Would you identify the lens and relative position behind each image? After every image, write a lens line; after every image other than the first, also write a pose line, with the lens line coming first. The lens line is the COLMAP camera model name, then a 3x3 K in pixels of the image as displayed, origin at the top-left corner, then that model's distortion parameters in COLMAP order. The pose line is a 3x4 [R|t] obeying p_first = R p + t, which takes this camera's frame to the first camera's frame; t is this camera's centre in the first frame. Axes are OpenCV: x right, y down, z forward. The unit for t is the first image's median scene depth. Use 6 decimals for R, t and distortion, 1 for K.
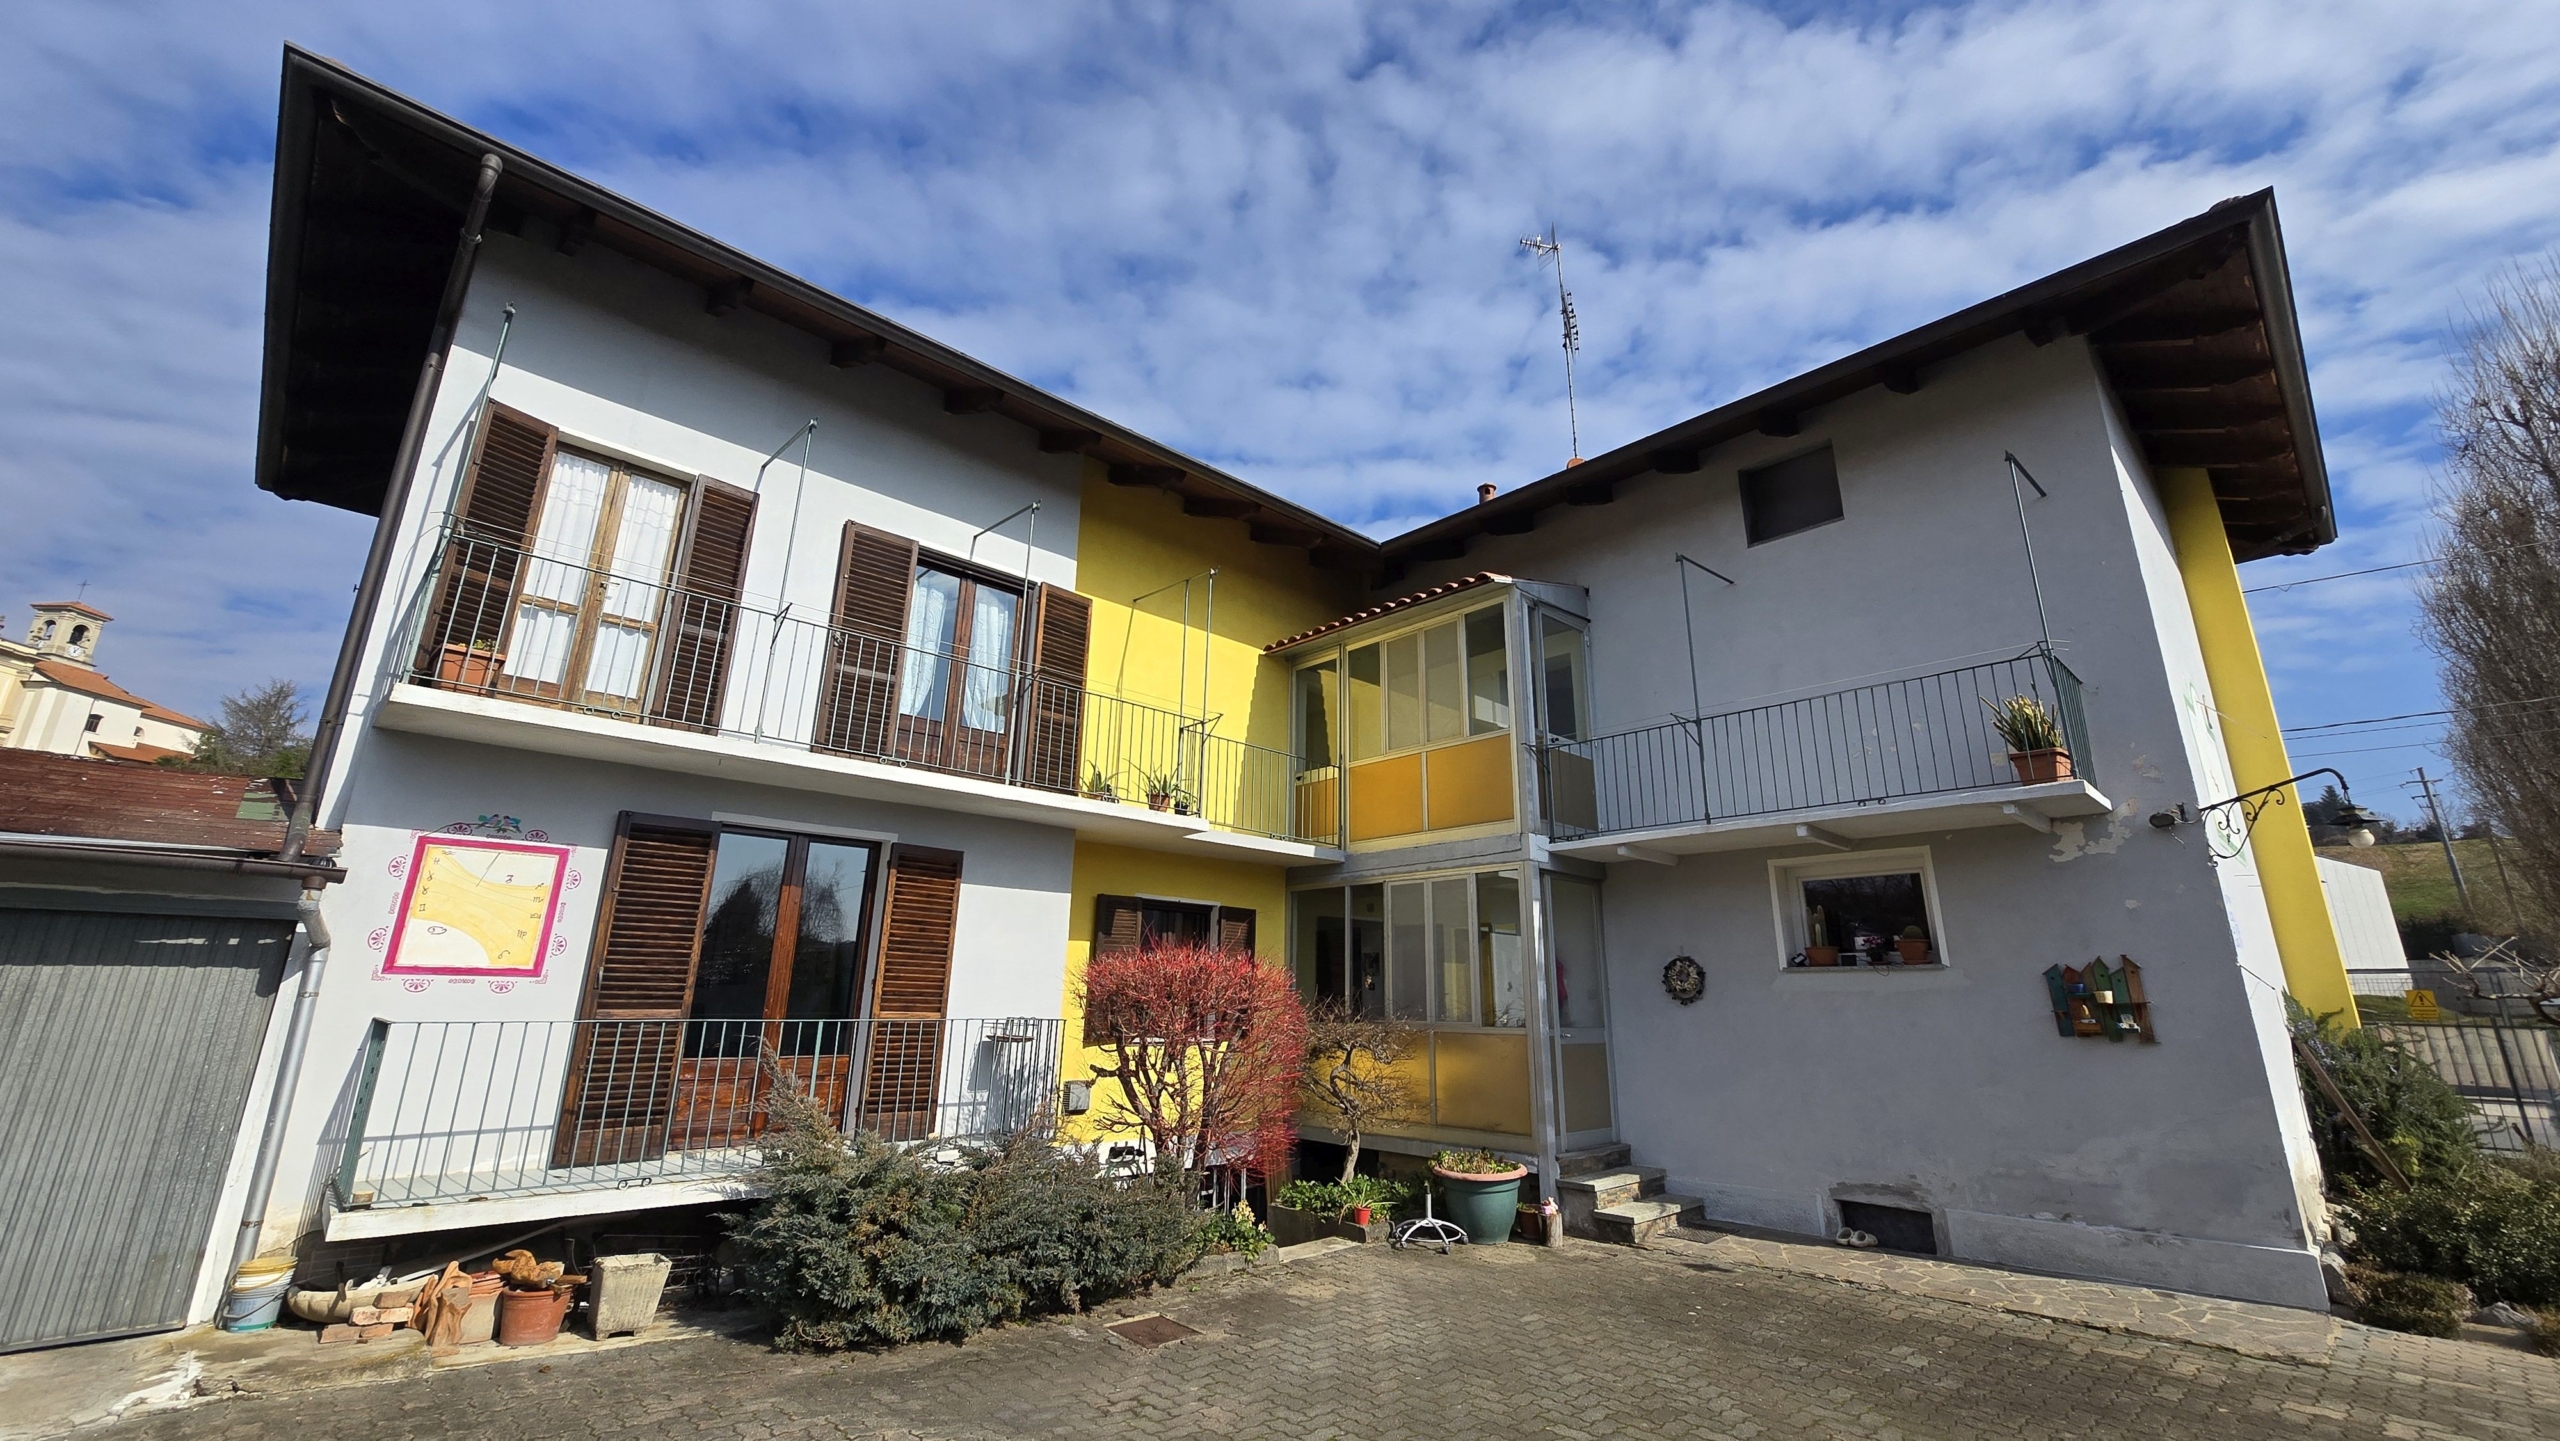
lens RADIAL K [[1040.0, 0, 1283.6], [0, 1040.0, 699.5], [0, 0, 1]] dist [0.000227, 0.000447]
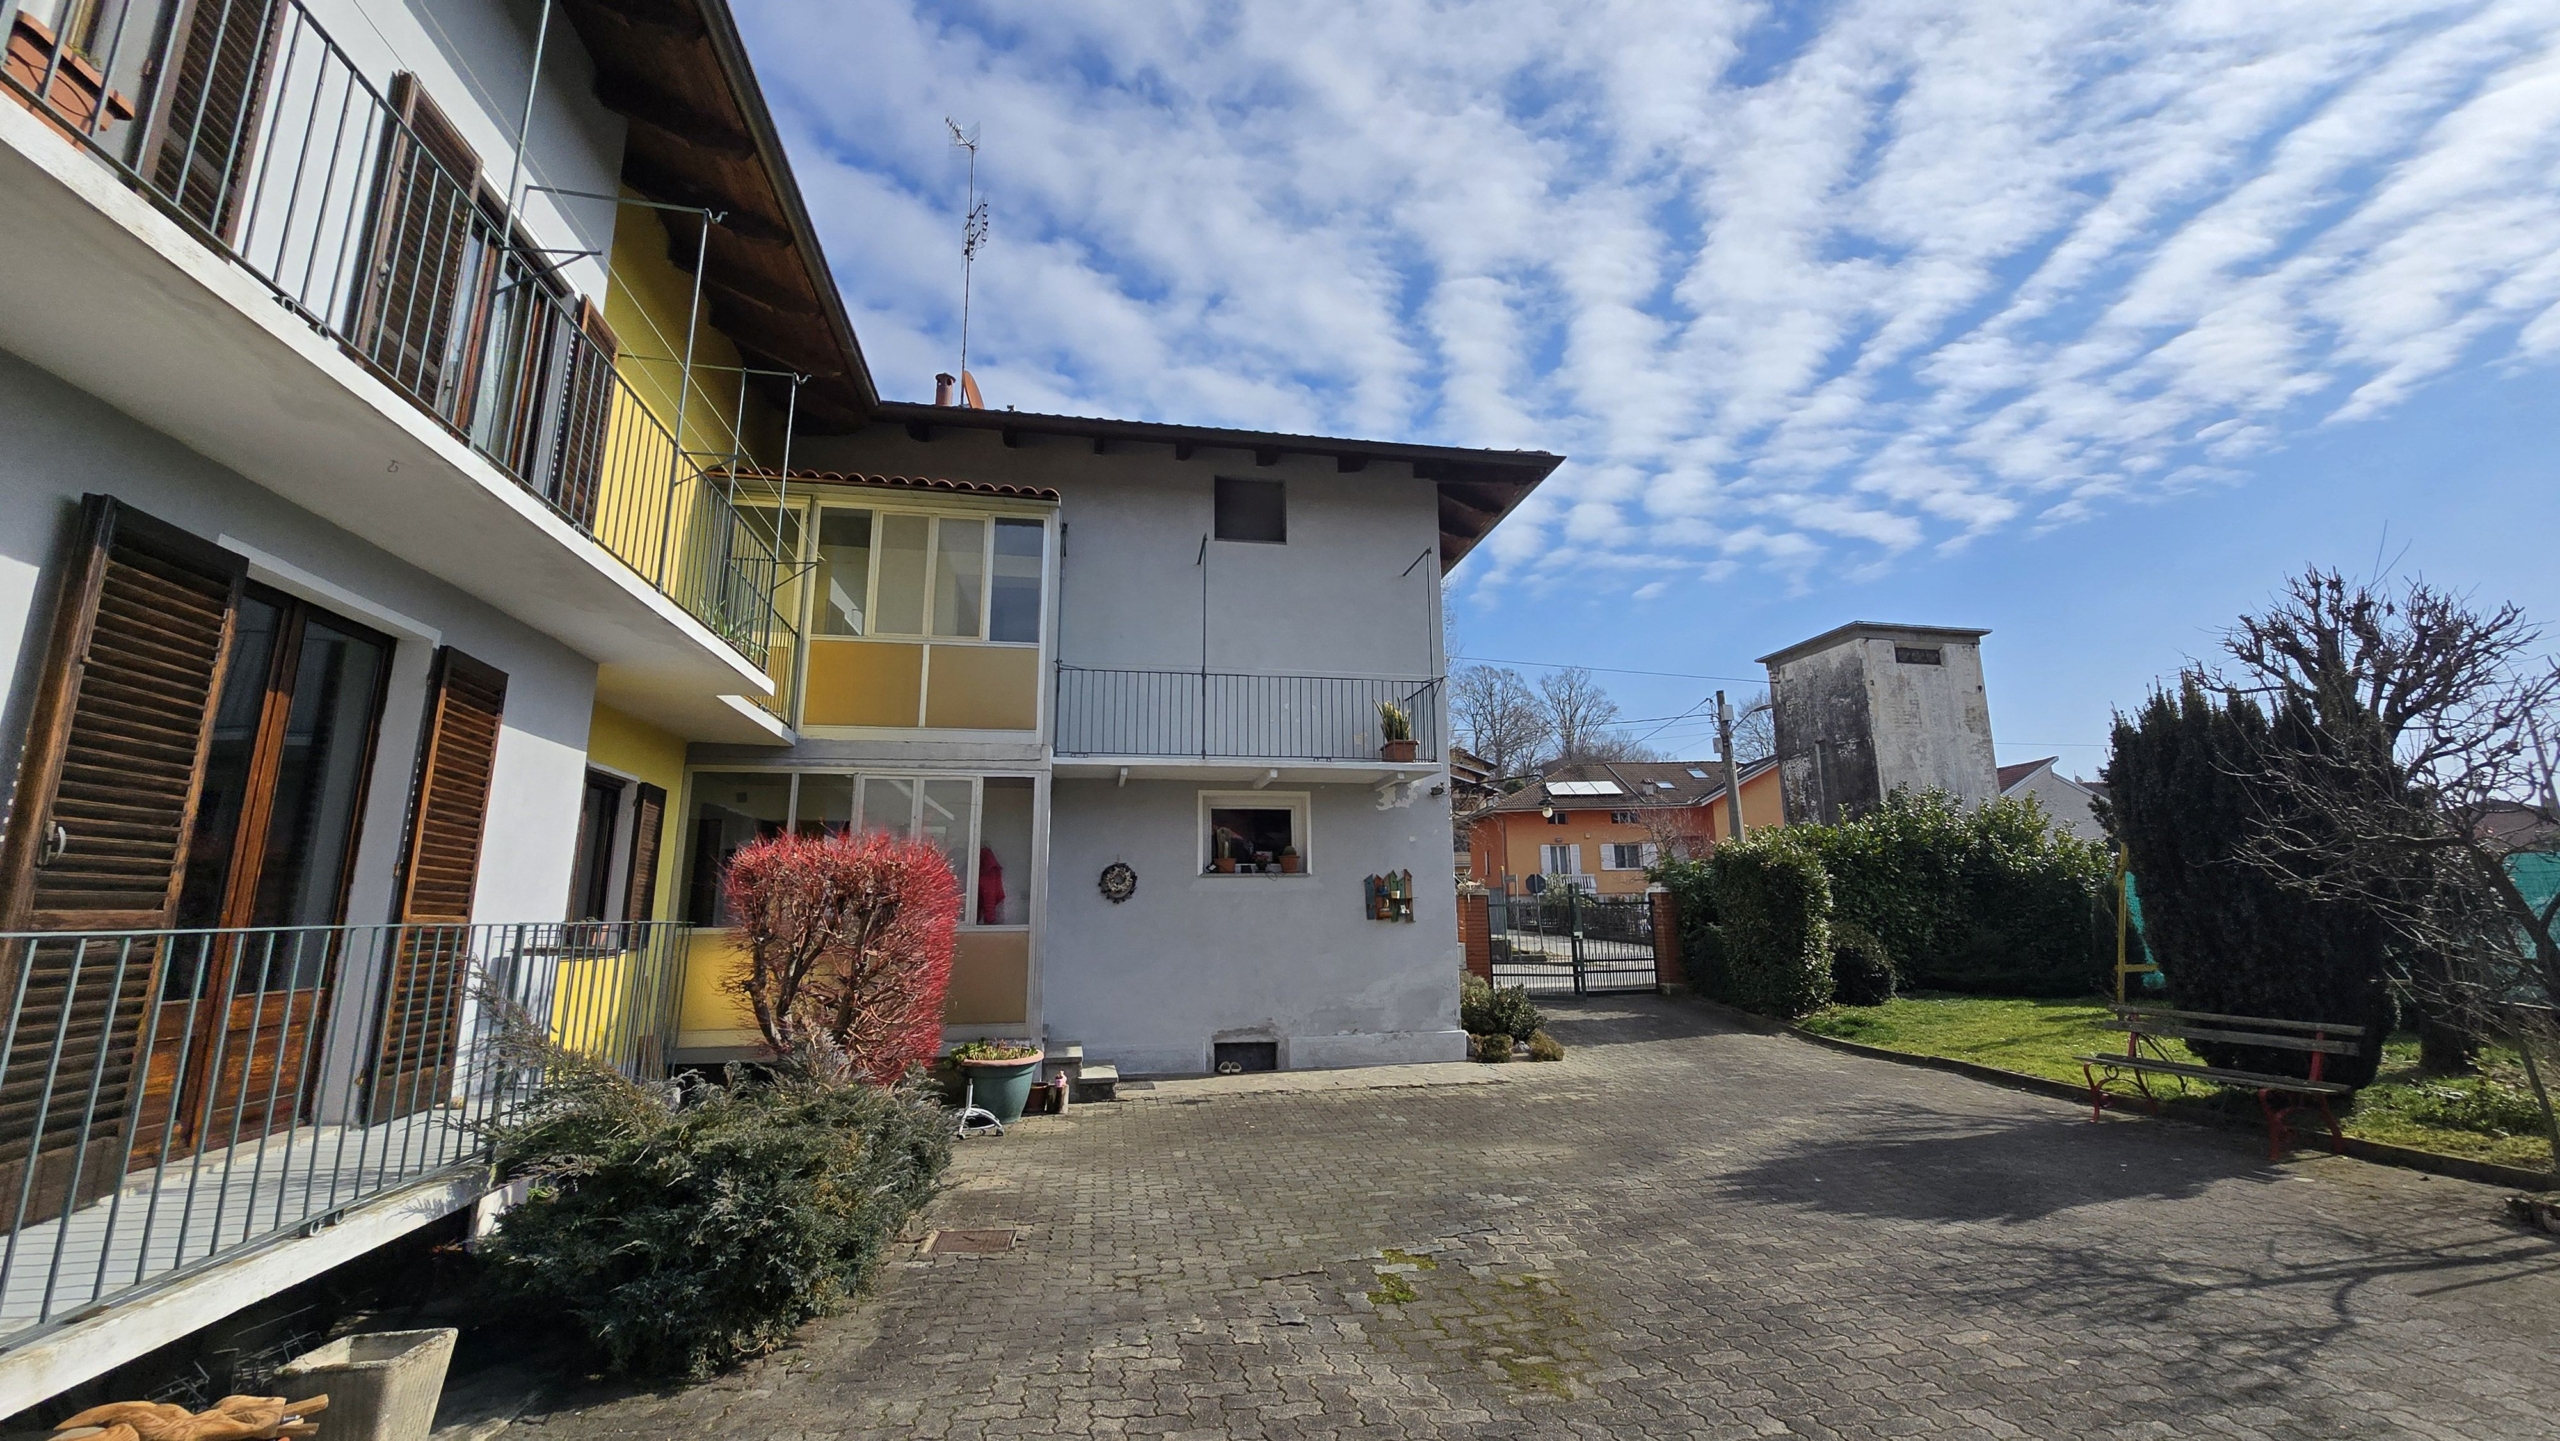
lens RADIAL K [[1052.7, 0, 1299.7], [0, 1052.7, 699.9], [0, 0, 1]] dist [0.008829, -0.000405]
pose [[0.530473, 0.157234, 0.832992, -0.664929], [-0.225405, 0.973436, -0.040200, 0.085719], [-0.817185, -0.166436, 0.551822, 0.254331]]
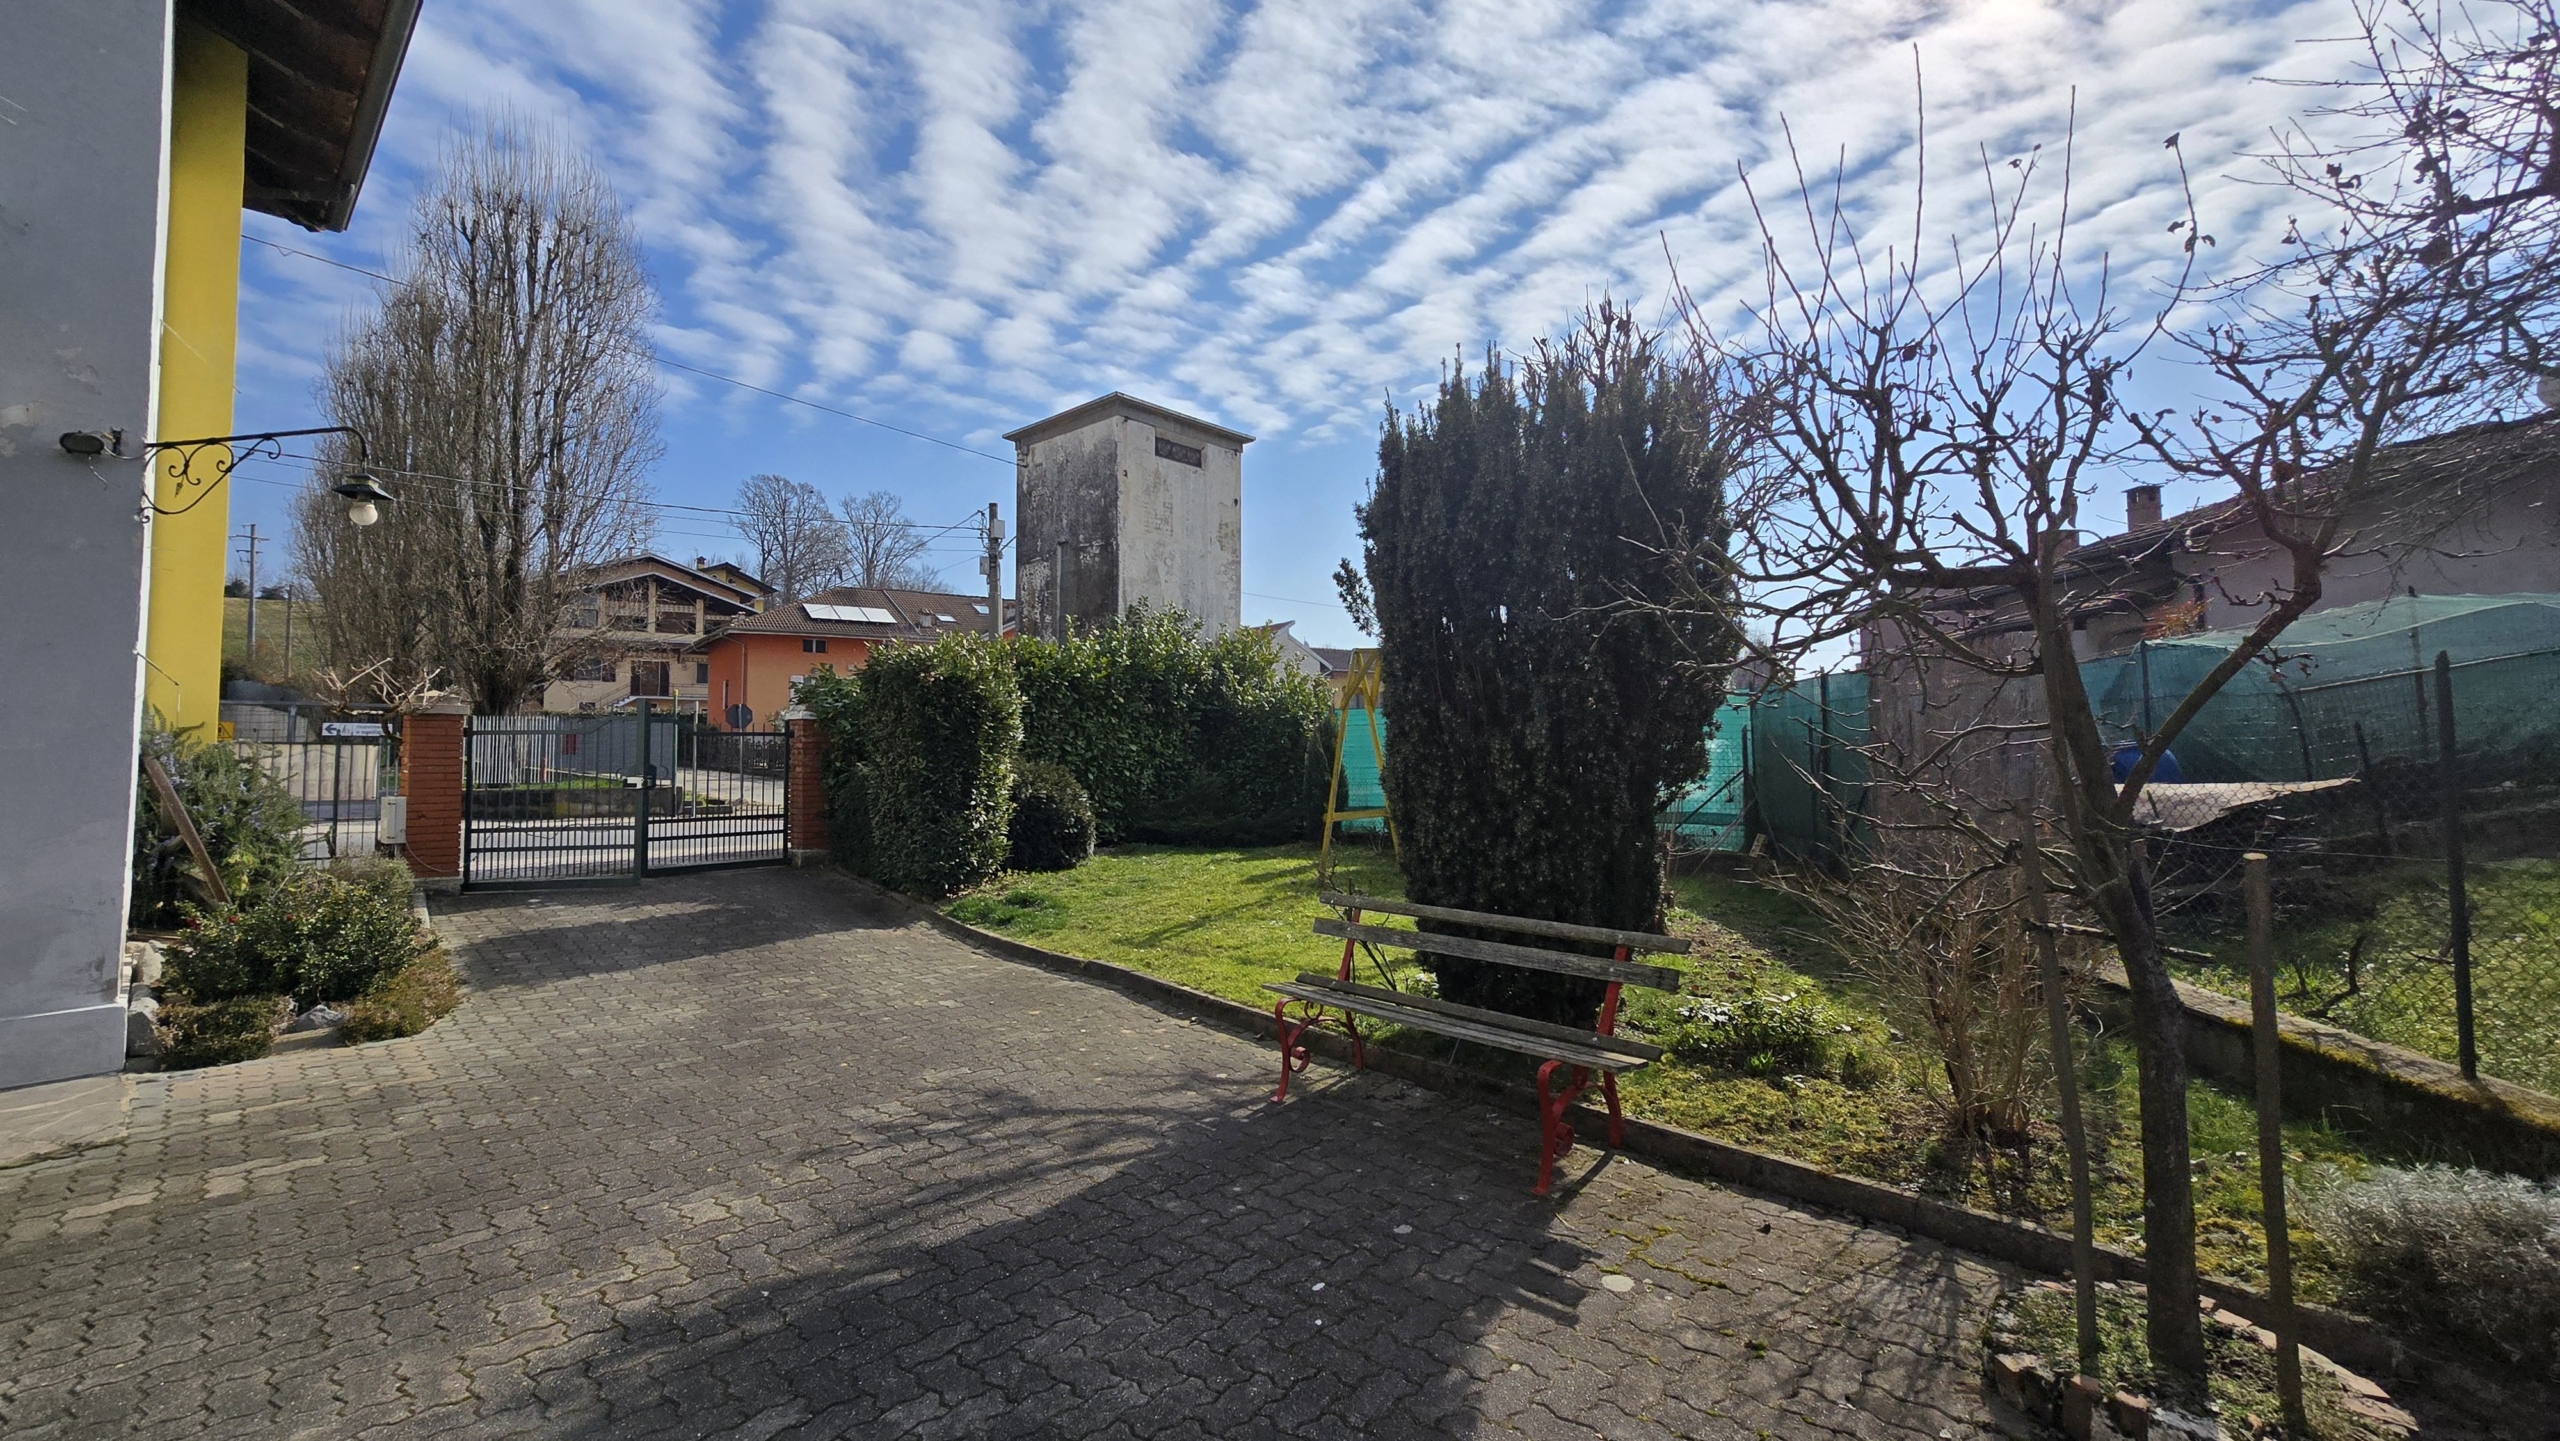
lens RADIAL K [[1040.0, 0, 1283.6], [0, 1040.0, 699.5], [0, 0, 1]] dist [0.000227, 0.000447]
pose [[-0.059936, 0.045551, 0.997162, 0.112199], [-0.279913, 0.958111, -0.060592, 0.091274], [-0.958153, -0.282751, -0.044675, 0.208999]]
